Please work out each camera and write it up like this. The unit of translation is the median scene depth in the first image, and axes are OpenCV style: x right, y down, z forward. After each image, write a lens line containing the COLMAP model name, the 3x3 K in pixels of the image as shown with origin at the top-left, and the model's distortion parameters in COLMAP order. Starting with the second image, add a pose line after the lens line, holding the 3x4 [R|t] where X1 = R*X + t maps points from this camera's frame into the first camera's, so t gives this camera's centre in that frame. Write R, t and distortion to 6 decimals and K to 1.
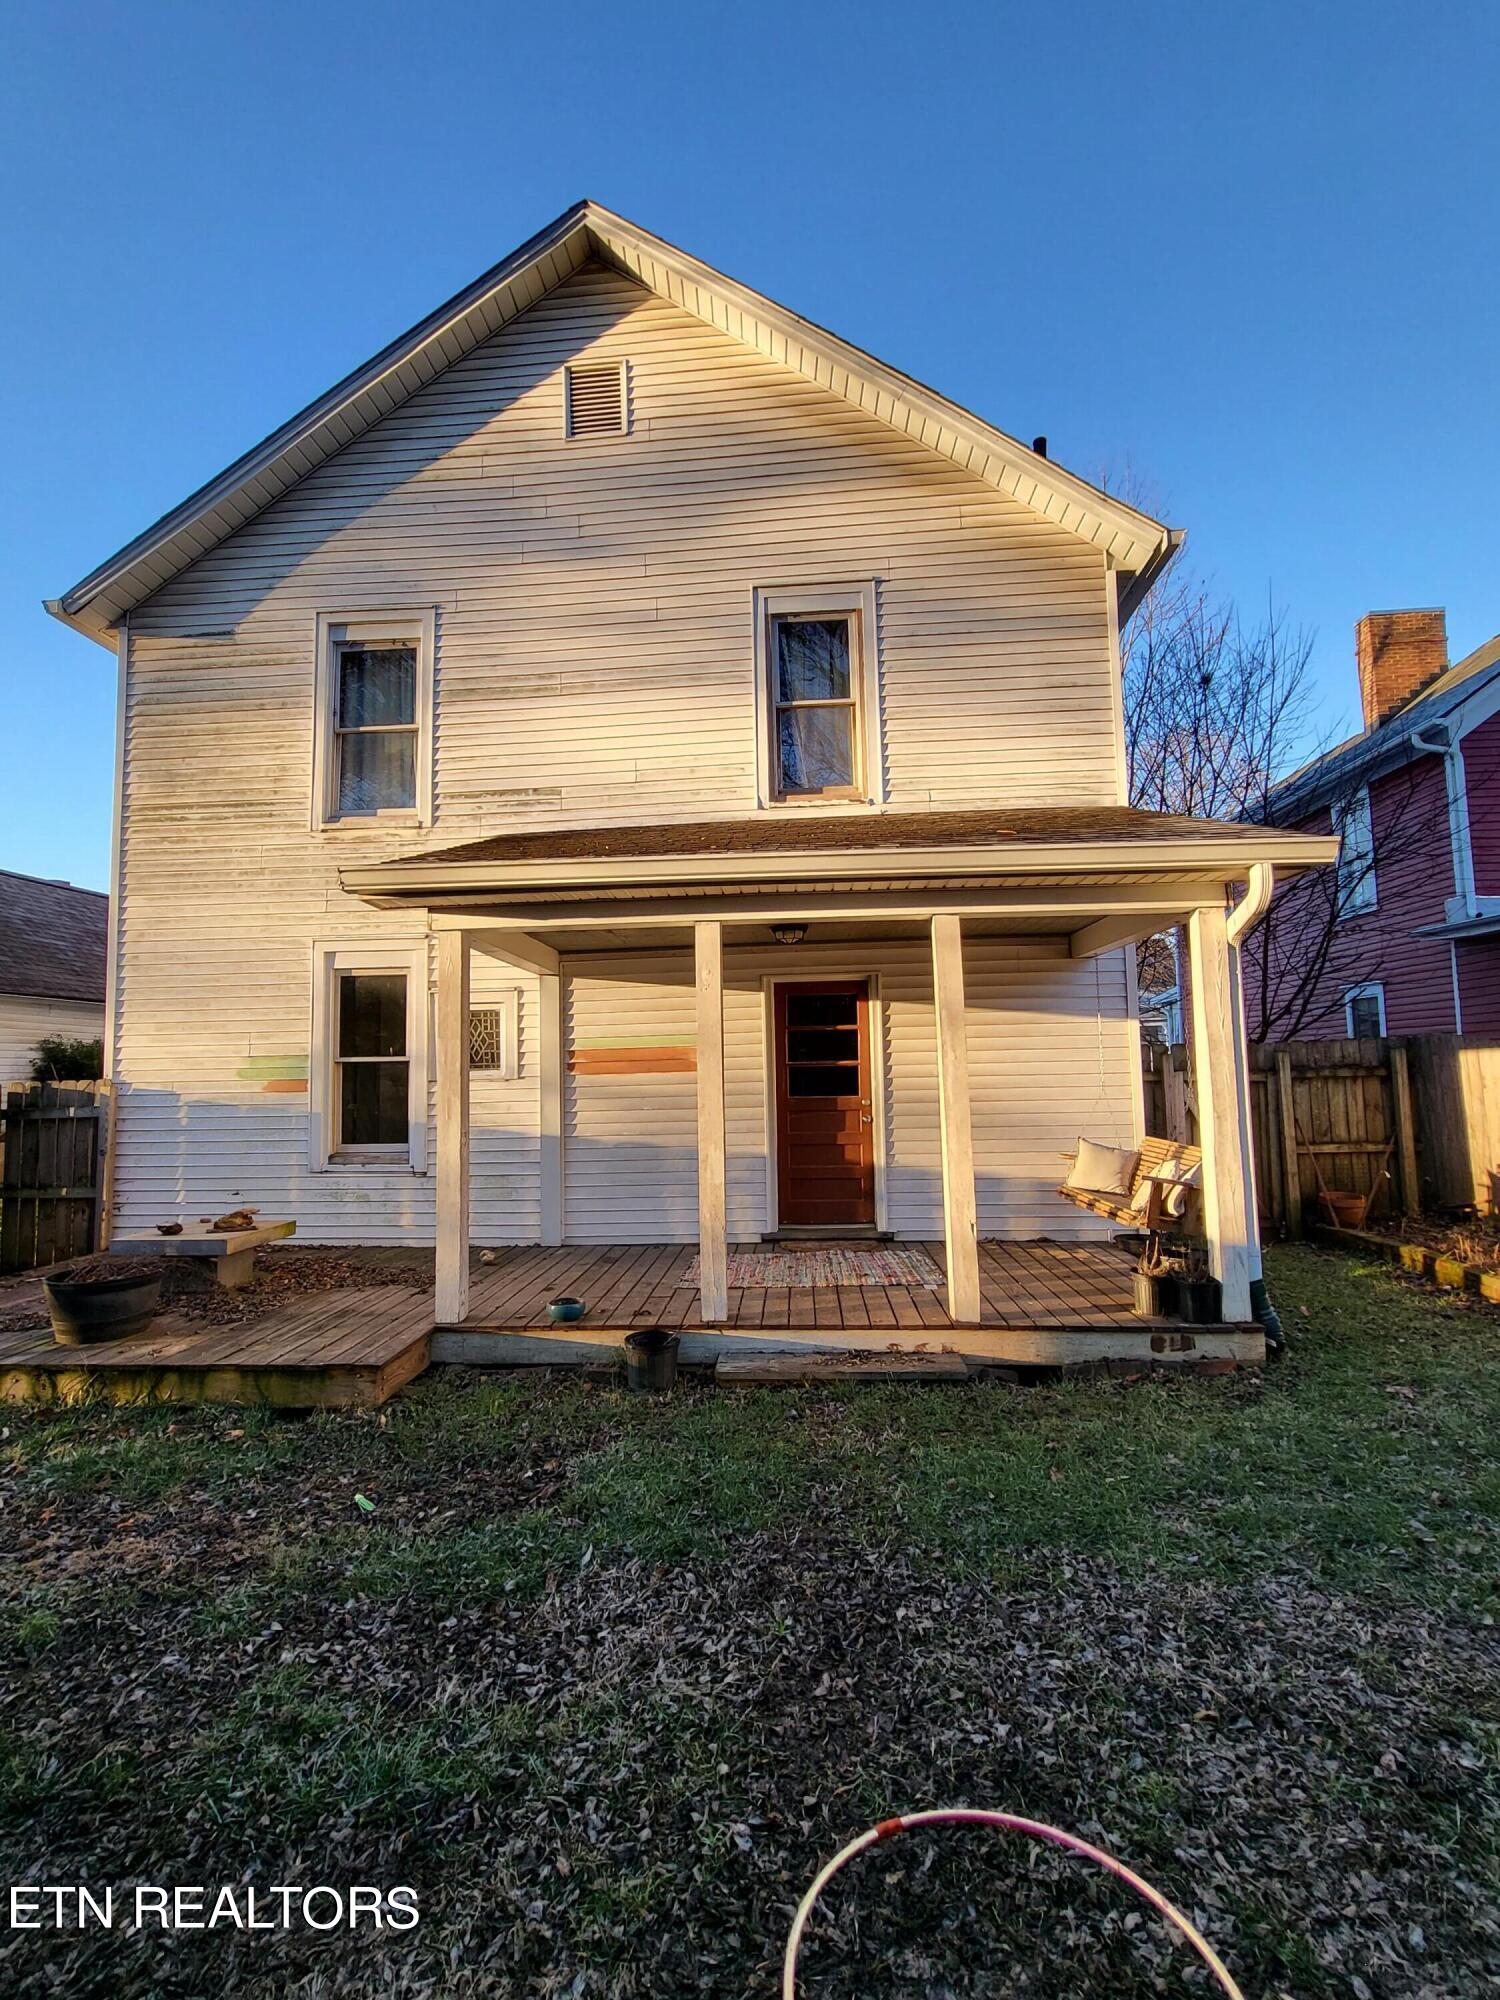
lens RADIAL K [[914.9, 0, 736.1], [0, 914.9, 1002.5], [0, 0, 1]] dist [-0.000889, -0.001039]
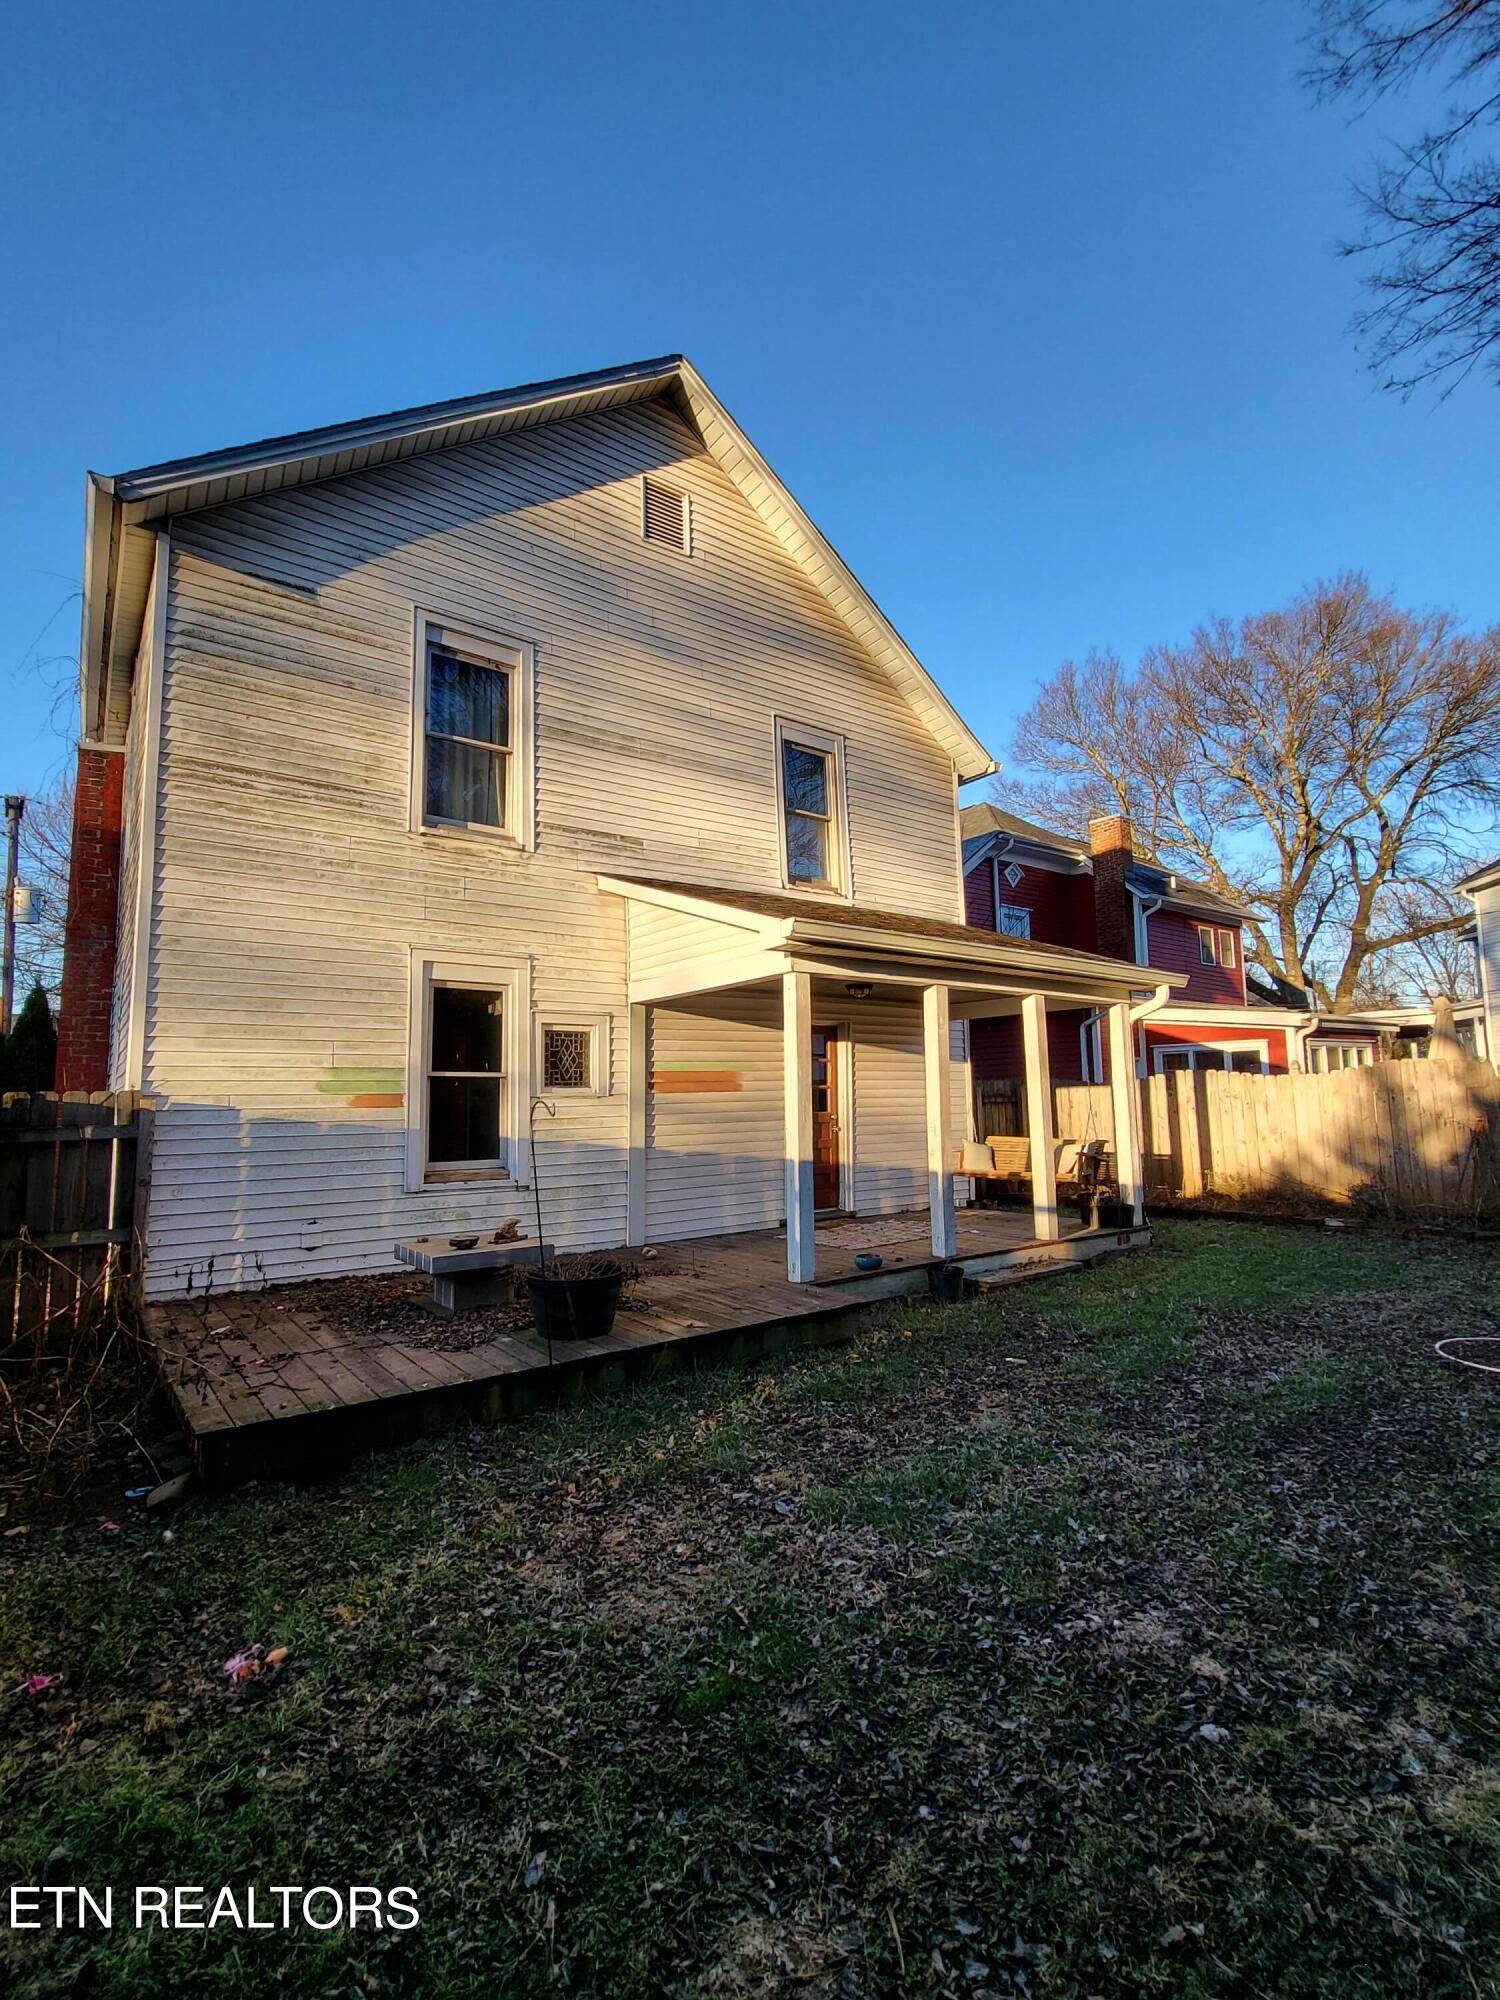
lens RADIAL K [[914.9, 0, 736.1], [0, 914.9, 1002.5], [0, 0, 1]] dist [-0.000889, -0.001039]
pose [[0.759940, 0.078536, 0.645231, -0.814293], [-0.049203, 0.996776, -0.063374, 0.032773], [-0.648128, 0.016413, 0.761355, 0.061922]]
